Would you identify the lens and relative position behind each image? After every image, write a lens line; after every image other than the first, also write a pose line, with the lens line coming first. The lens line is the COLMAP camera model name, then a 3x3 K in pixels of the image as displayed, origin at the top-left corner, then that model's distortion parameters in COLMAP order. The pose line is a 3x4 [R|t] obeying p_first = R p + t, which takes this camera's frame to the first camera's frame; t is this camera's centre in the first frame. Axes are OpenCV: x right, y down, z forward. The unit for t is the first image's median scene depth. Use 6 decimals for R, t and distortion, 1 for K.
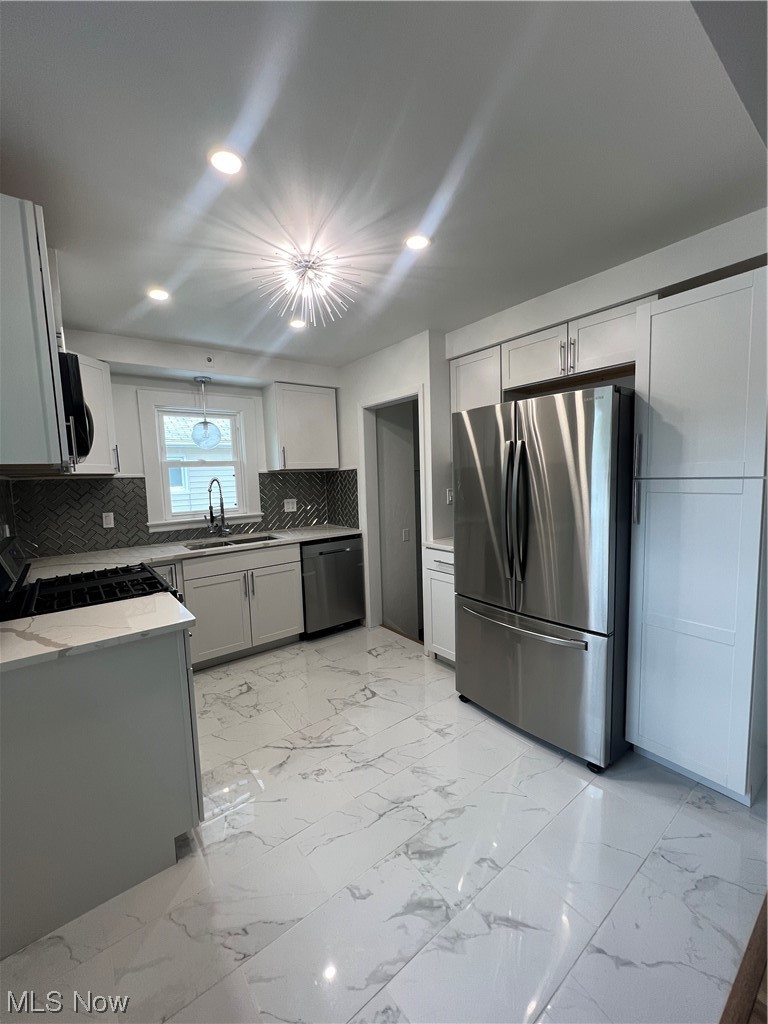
lens RADIAL K [[410.3, 0, 382.3], [0, 410.3, 513.2], [0, 0, 1]] dist [-0.000037, 0.000677]
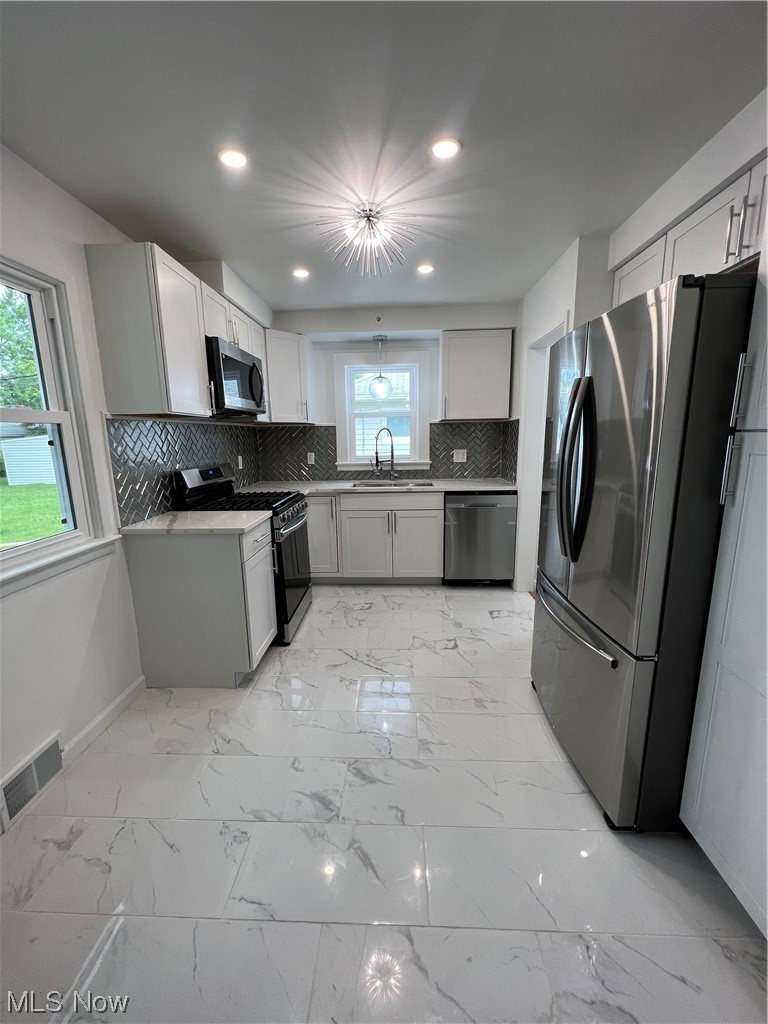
lens RADIAL K [[410.3, 0, 382.0], [0, 410.3, 513.2], [0, 0, 1]] dist [-0.000037, 0.000677]
pose [[0.766112, 0.140850, -0.627084, 0.354935], [-0.069498, 0.988125, 0.137038, -0.005779], [0.638939, -0.061405, 0.766803, 0.115221]]
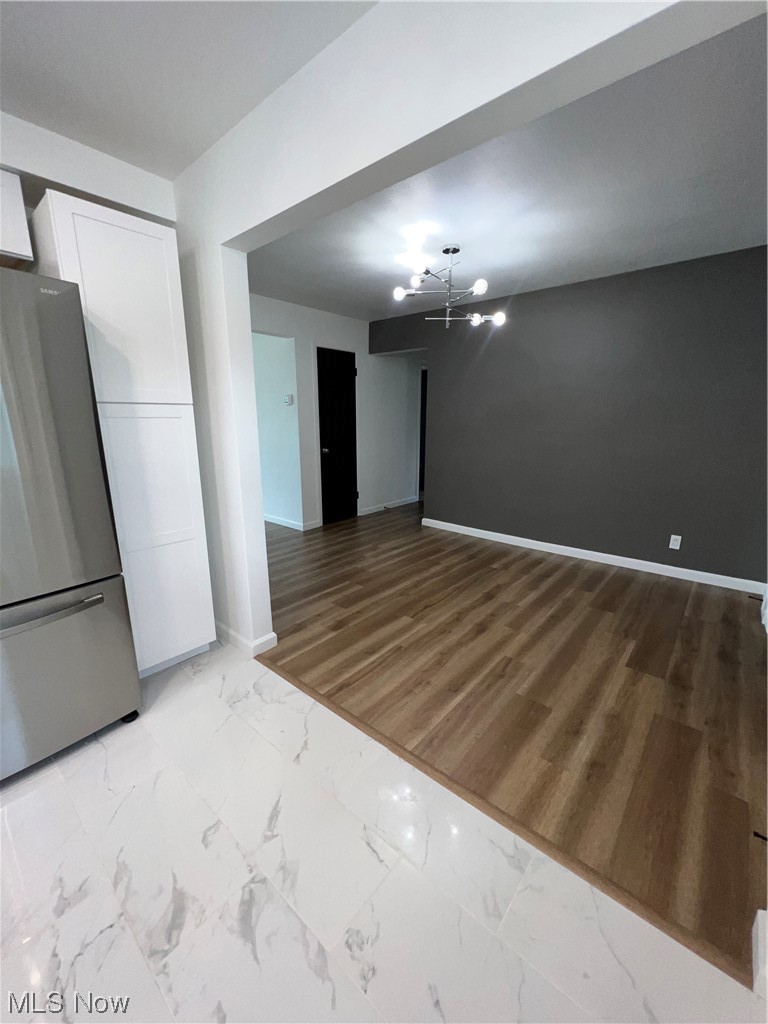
lens RADIAL K [[410.3, 0, 381.6], [0, 410.3, 511.3], [0, 0, 1]] dist [-0.000037, 0.000677]
pose [[-0.206463, -0.190519, 0.959727, -0.250375], [0.098035, 0.971896, 0.214025, 0.011483], [-0.973531, 0.138275, -0.181983, 0.330253]]
